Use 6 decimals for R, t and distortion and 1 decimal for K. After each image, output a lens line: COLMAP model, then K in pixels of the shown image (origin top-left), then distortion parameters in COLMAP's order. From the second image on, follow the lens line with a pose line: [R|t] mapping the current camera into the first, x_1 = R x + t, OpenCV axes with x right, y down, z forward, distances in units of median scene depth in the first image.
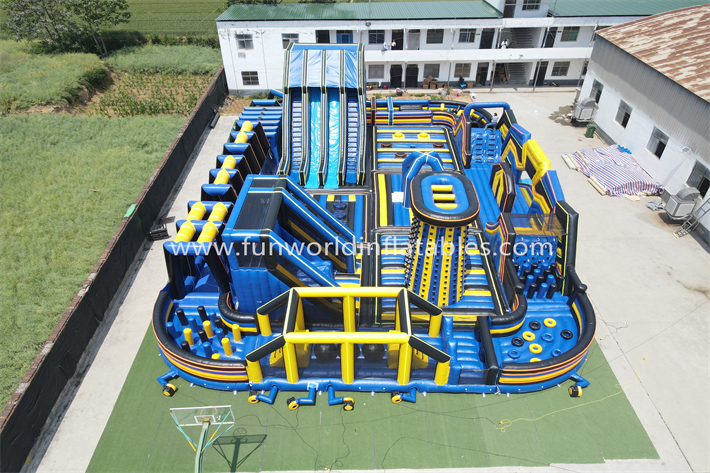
lens RADIAL K [[553.5, 0, 355.0], [0, 553.5, 236.5], [0, 0, 1]] dist [0.021653, -0.010110]
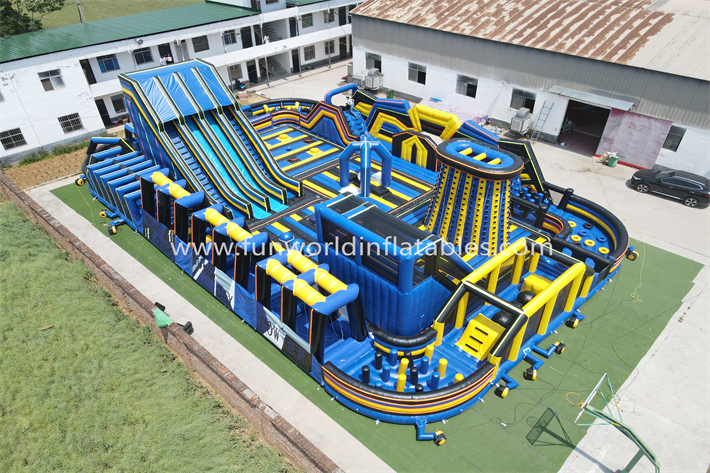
lens RADIAL K [[553.5, 0, 355.0], [0, 553.5, 236.5], [0, 0, 1]] dist [0.021653, -0.010110]
pose [[0.710808, -0.381353, 0.591034, -0.358231], [0.385522, 0.914039, 0.126117, -0.079465], [-0.588324, 0.138212, 0.796726, 0.138328]]
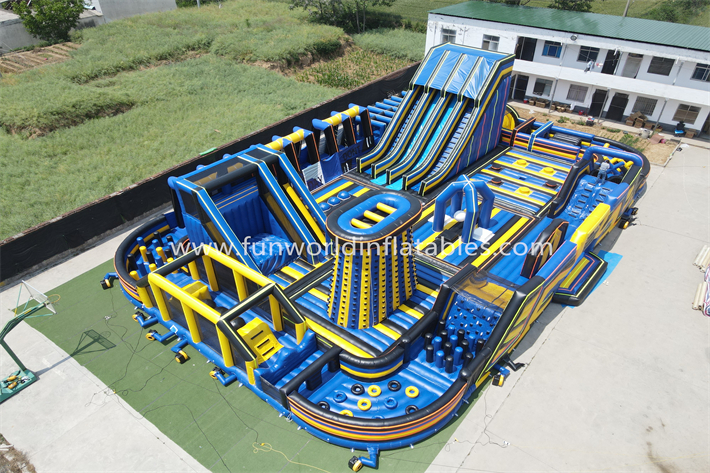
lens RADIAL K [[553.5, 0, 355.0], [0, 553.5, 236.5], [0, 0, 1]] dist [0.021653, -0.010110]
pose [[0.781897, 0.341204, -0.521744, 0.309142], [-0.337479, 0.935353, 0.105937, -0.062438], [0.524161, 0.093246, 0.846499, 0.097056]]
